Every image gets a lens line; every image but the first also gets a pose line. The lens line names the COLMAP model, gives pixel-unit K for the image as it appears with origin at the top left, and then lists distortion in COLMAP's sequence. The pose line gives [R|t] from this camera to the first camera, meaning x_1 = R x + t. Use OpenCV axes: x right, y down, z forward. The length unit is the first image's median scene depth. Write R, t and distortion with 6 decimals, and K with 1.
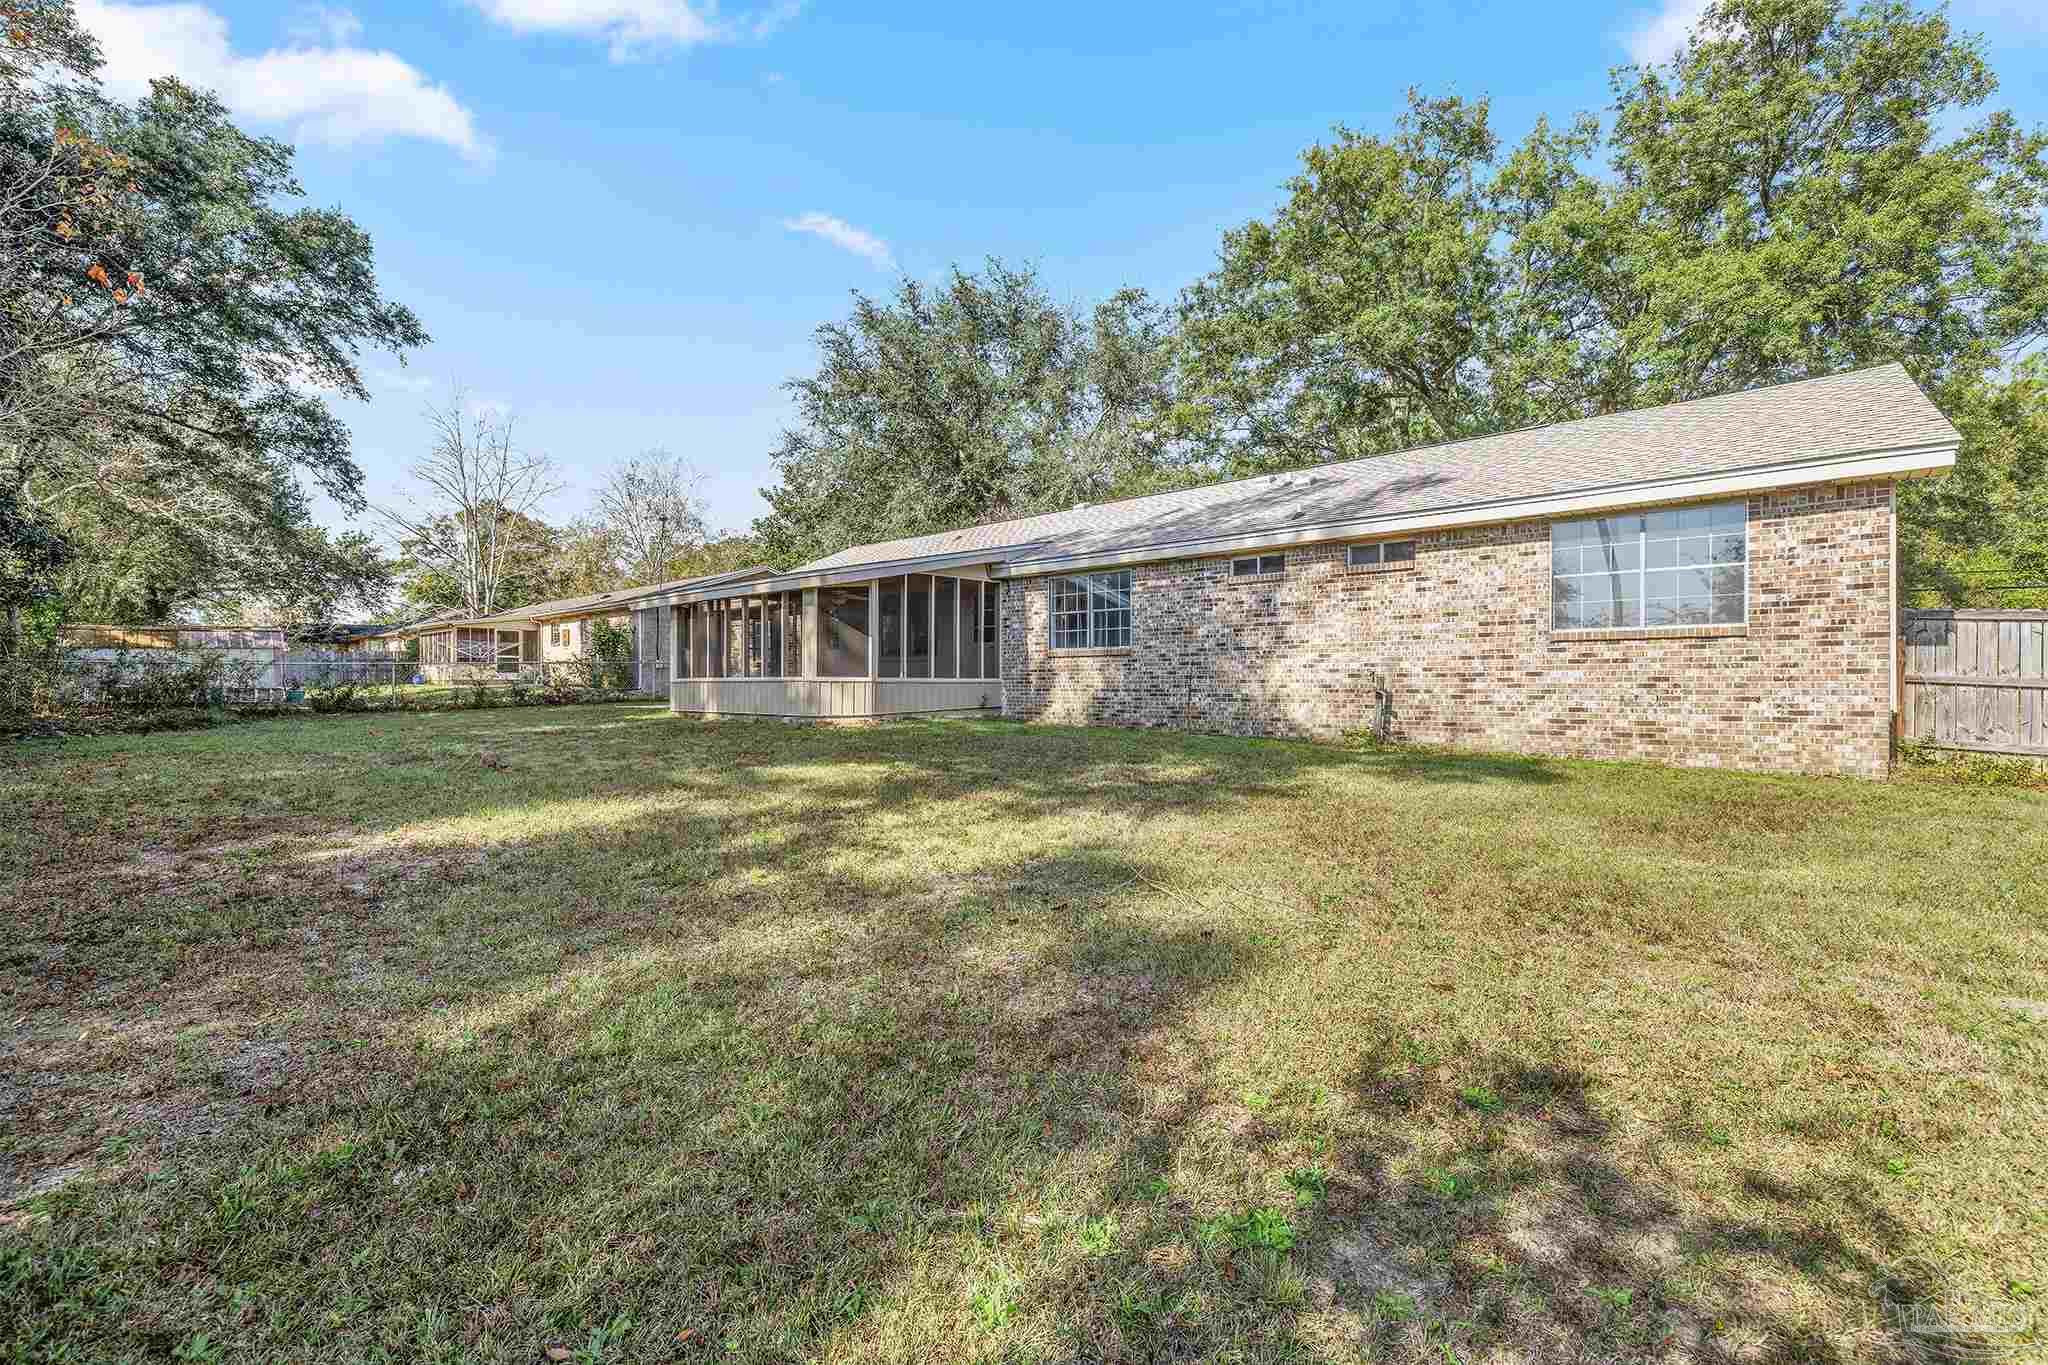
lens RADIAL K [[862.6, 0, 1023.1], [0, 862.6, 683.4], [0, 0, 1]] dist [0.002294, 0.000280]
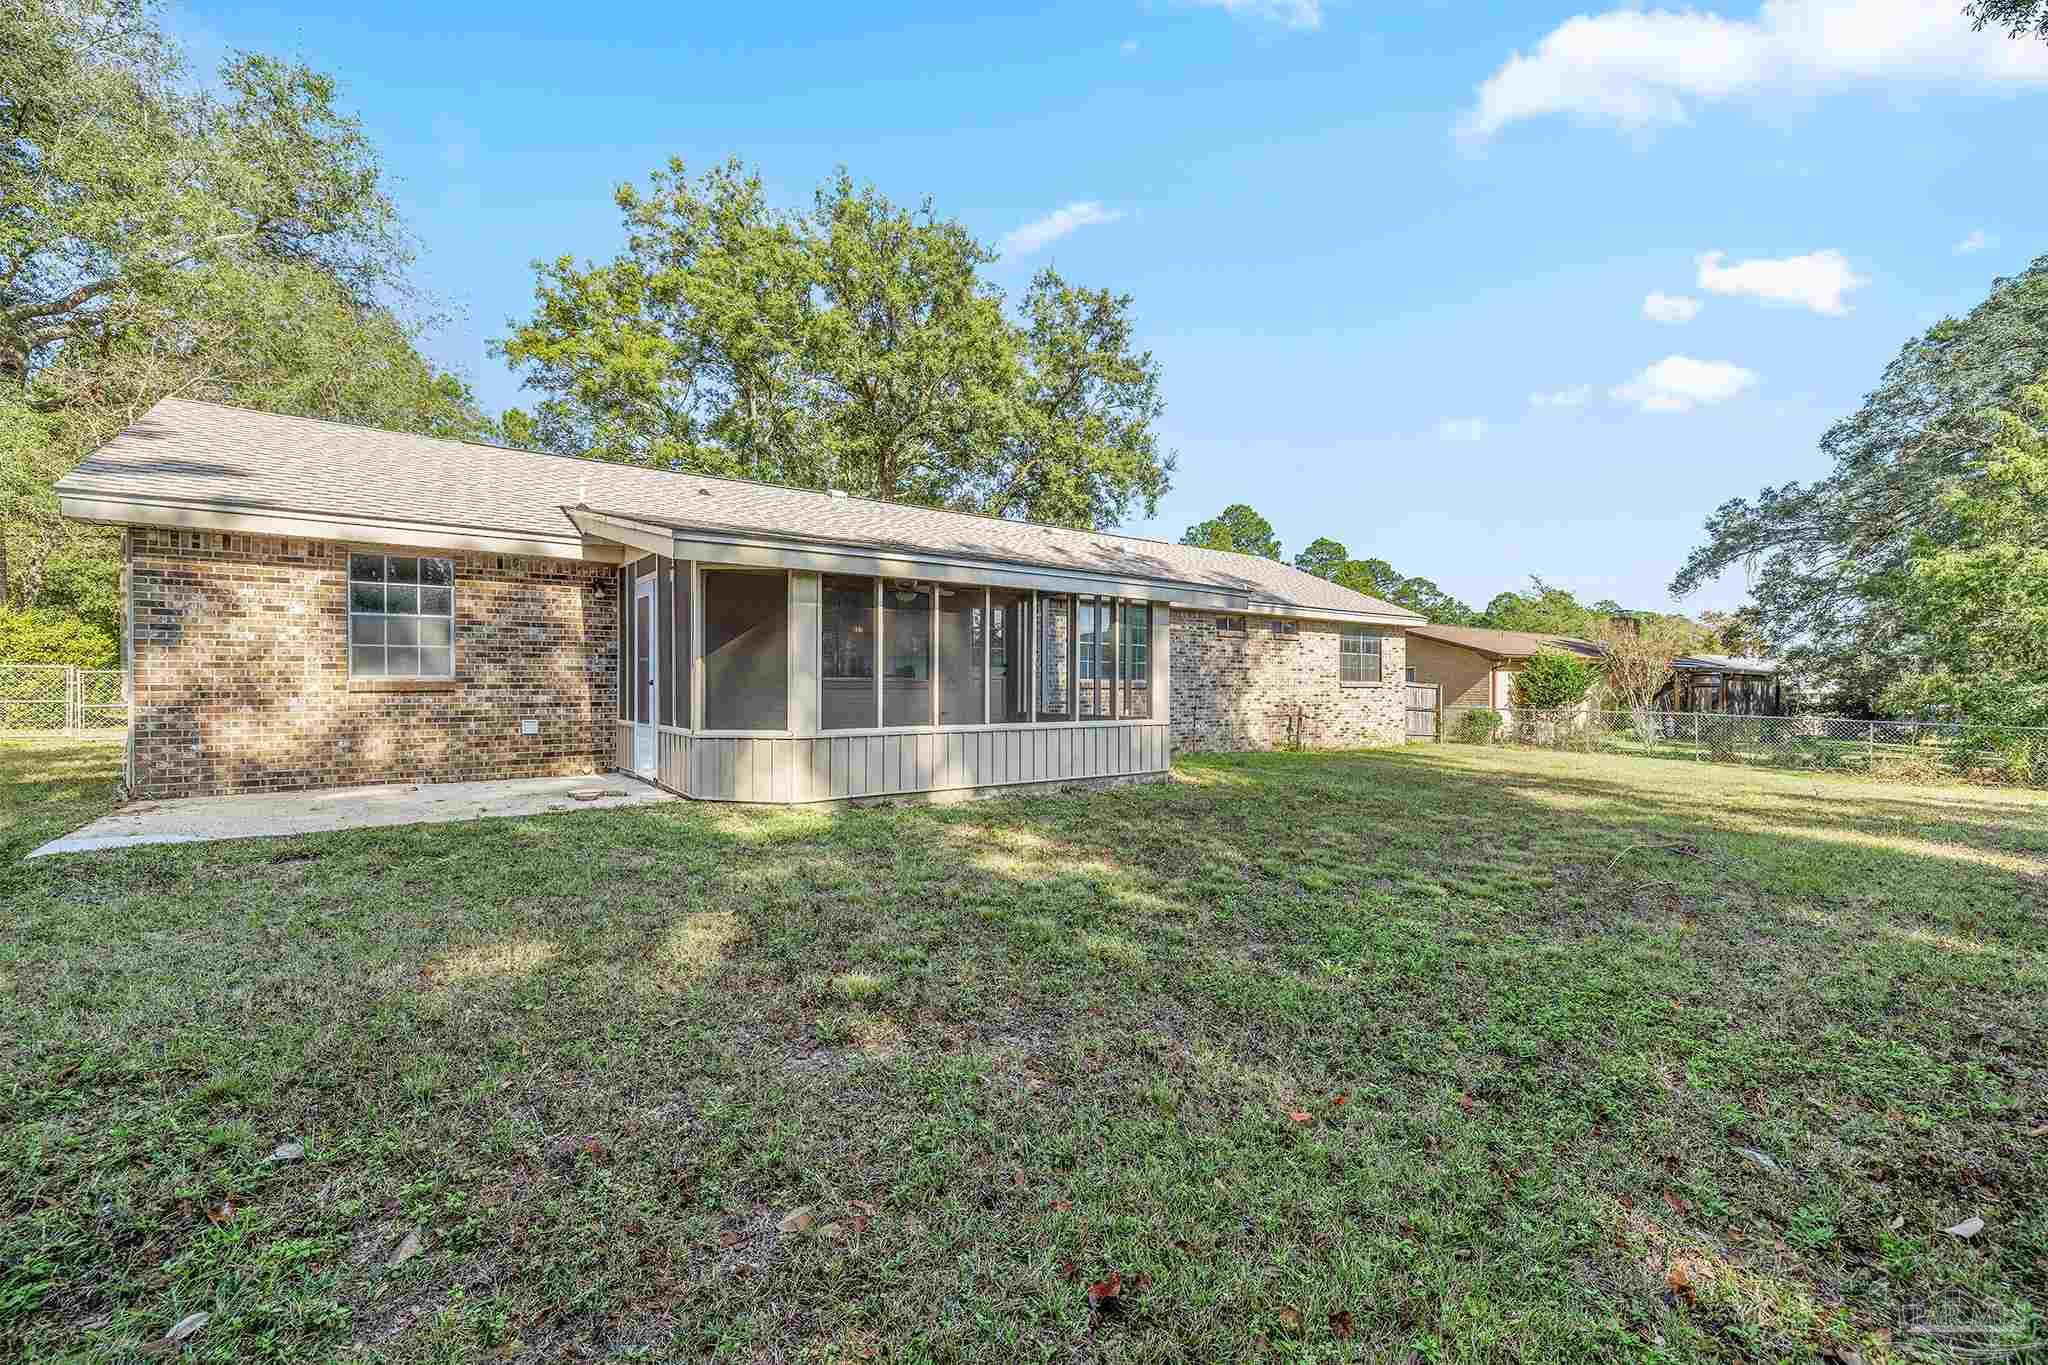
lens RADIAL K [[862.6, 0, 1023.2], [0, 862.6, 685.5], [0, 0, 1]] dist [0.002294, 0.000280]
pose [[0.186969, 0.000552, 0.982366, -1.130404], [-0.003787, 0.999993, 0.000158, -0.041421], [-0.982358, -0.003750, 0.186970, 1.091336]]
